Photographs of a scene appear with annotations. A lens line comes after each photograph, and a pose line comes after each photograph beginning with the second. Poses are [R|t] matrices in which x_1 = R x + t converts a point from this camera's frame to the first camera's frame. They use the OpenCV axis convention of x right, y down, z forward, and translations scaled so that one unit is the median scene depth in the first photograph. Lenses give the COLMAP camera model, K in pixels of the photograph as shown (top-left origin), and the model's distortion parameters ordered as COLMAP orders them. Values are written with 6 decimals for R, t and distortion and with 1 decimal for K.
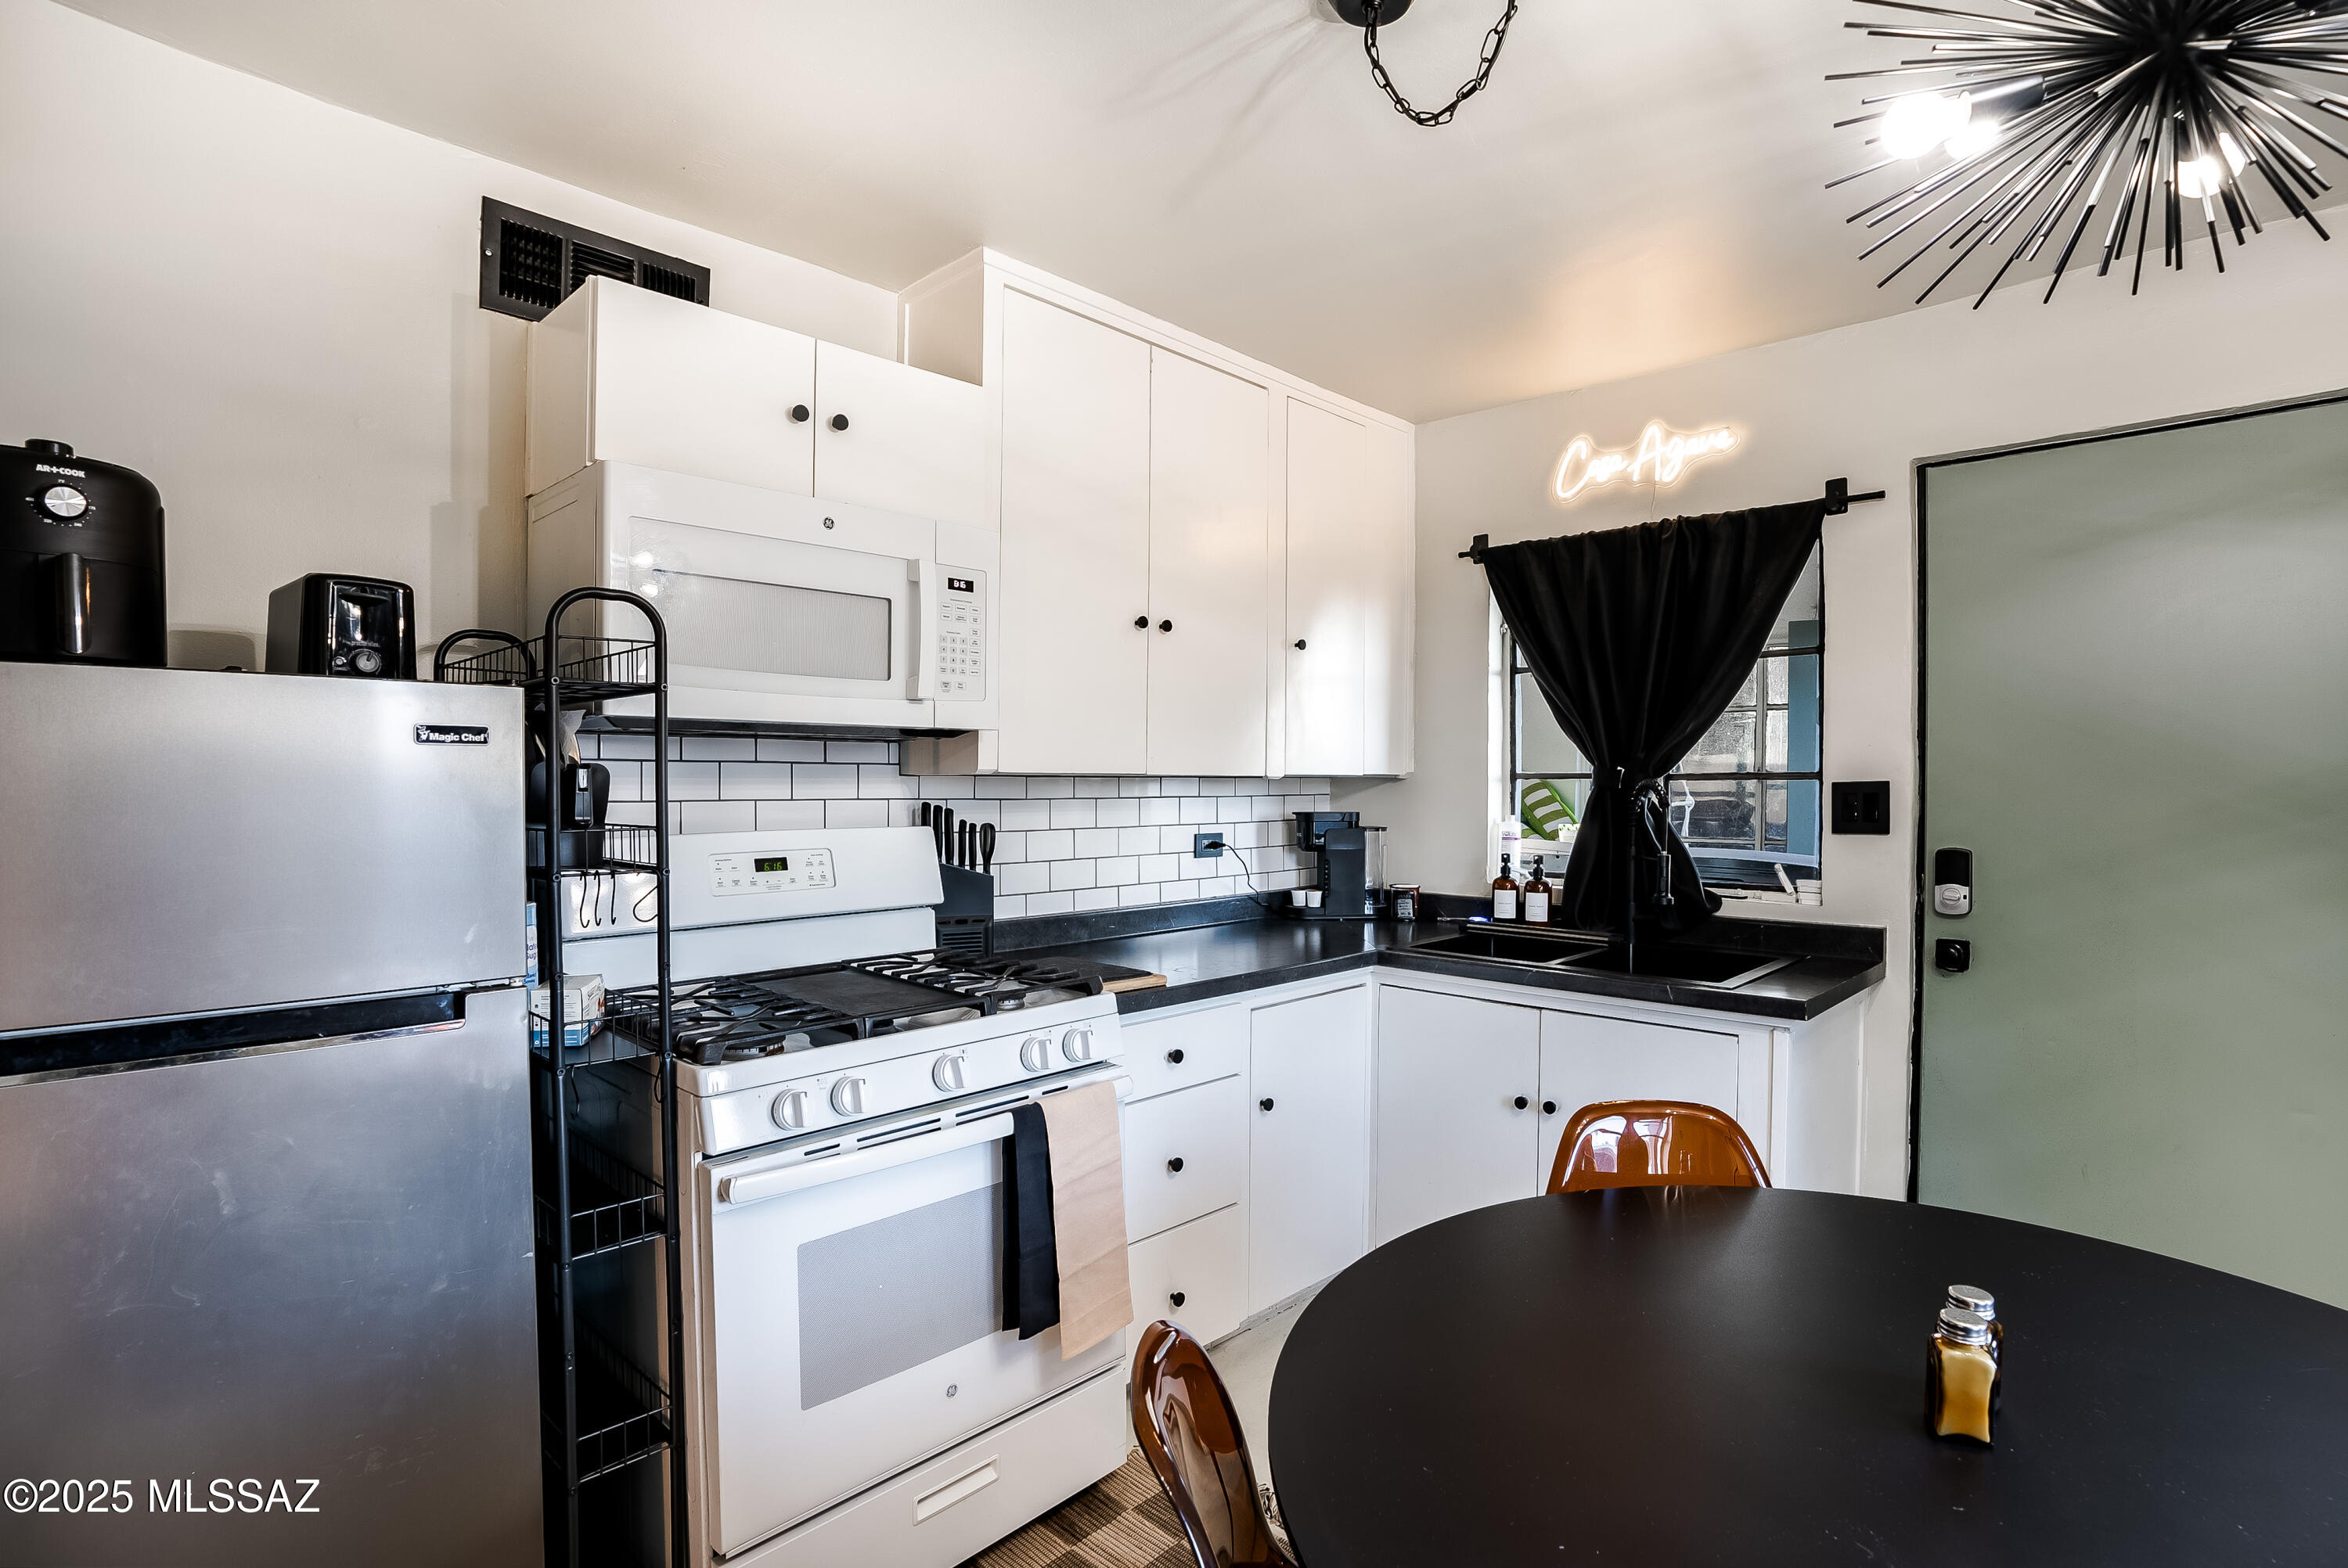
lens RADIAL K [[1138.0, 0, 1195.7], [0, 1138.0, 797.8], [0, 0, 1]] dist [-0.019234, 0.000363]
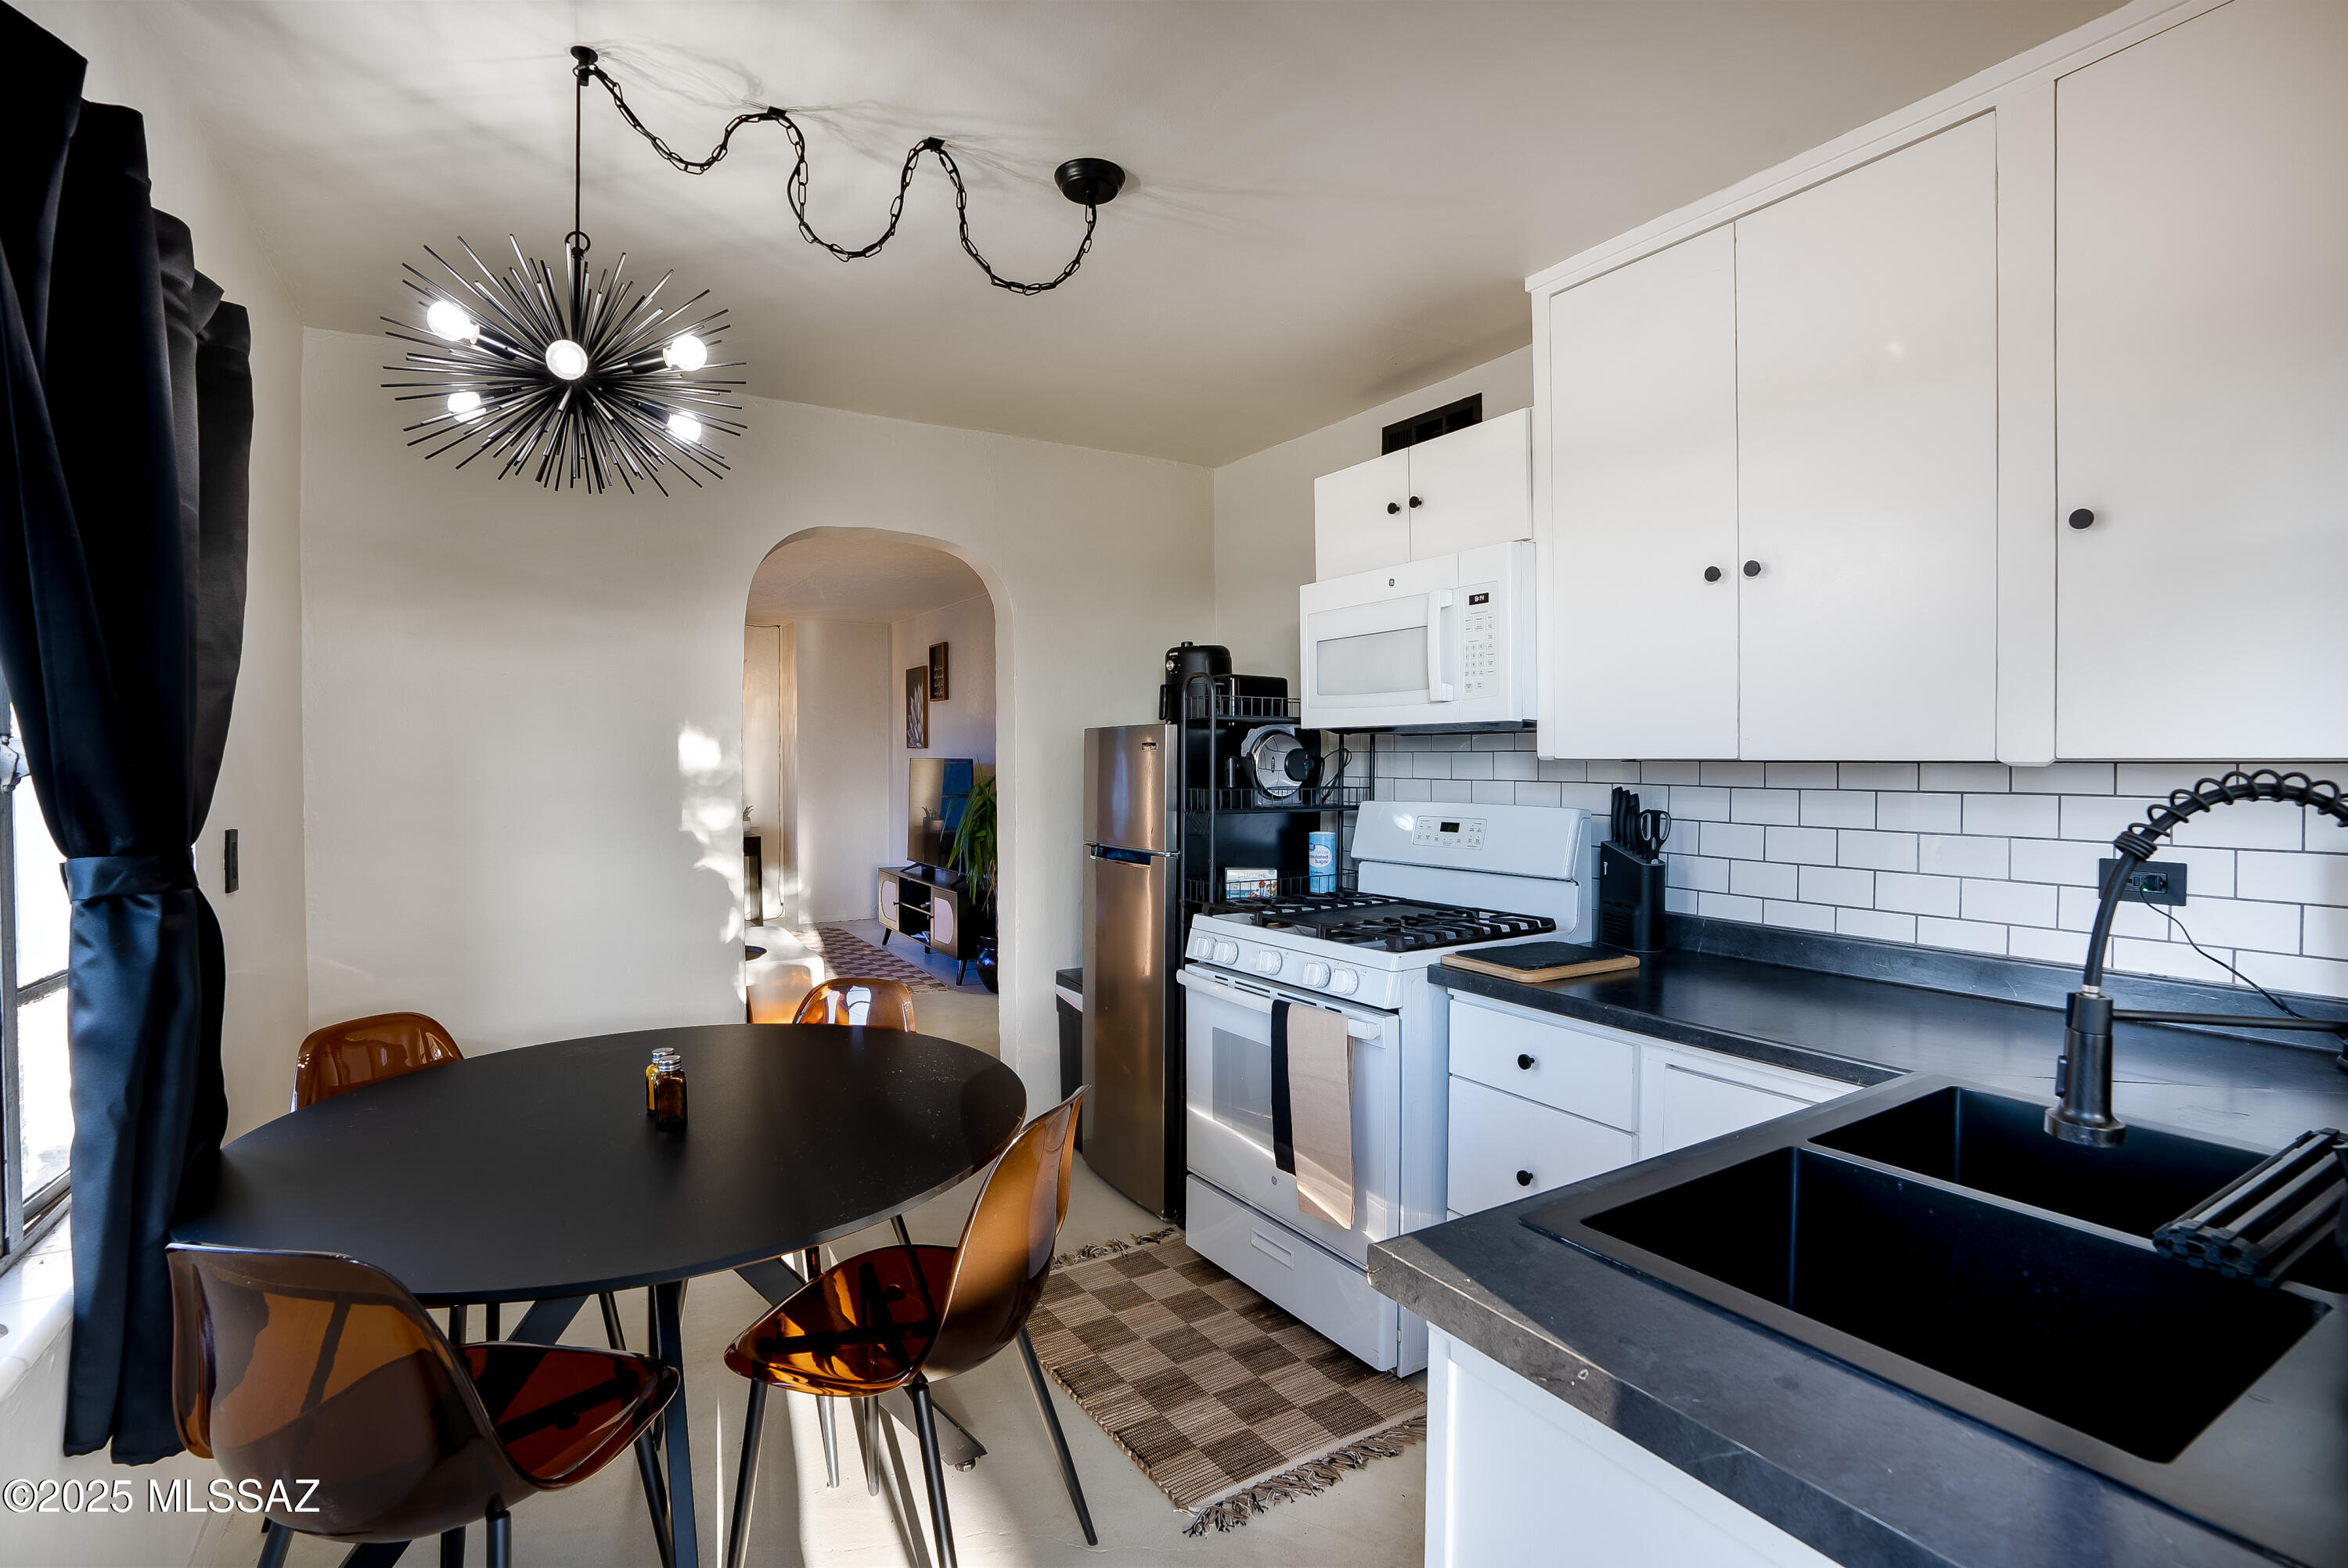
lens RADIAL K [[1138.0, 0, 1199.0], [0, 1138.0, 768.4], [0, 0, 1]] dist [-0.019234, 0.000363]
pose [[-0.237735, 0.004901, -0.971318, 0.939402], [-0.014917, 0.999851, 0.008696, -0.017903], [0.971216, 0.016557, -0.237626, 0.942850]]
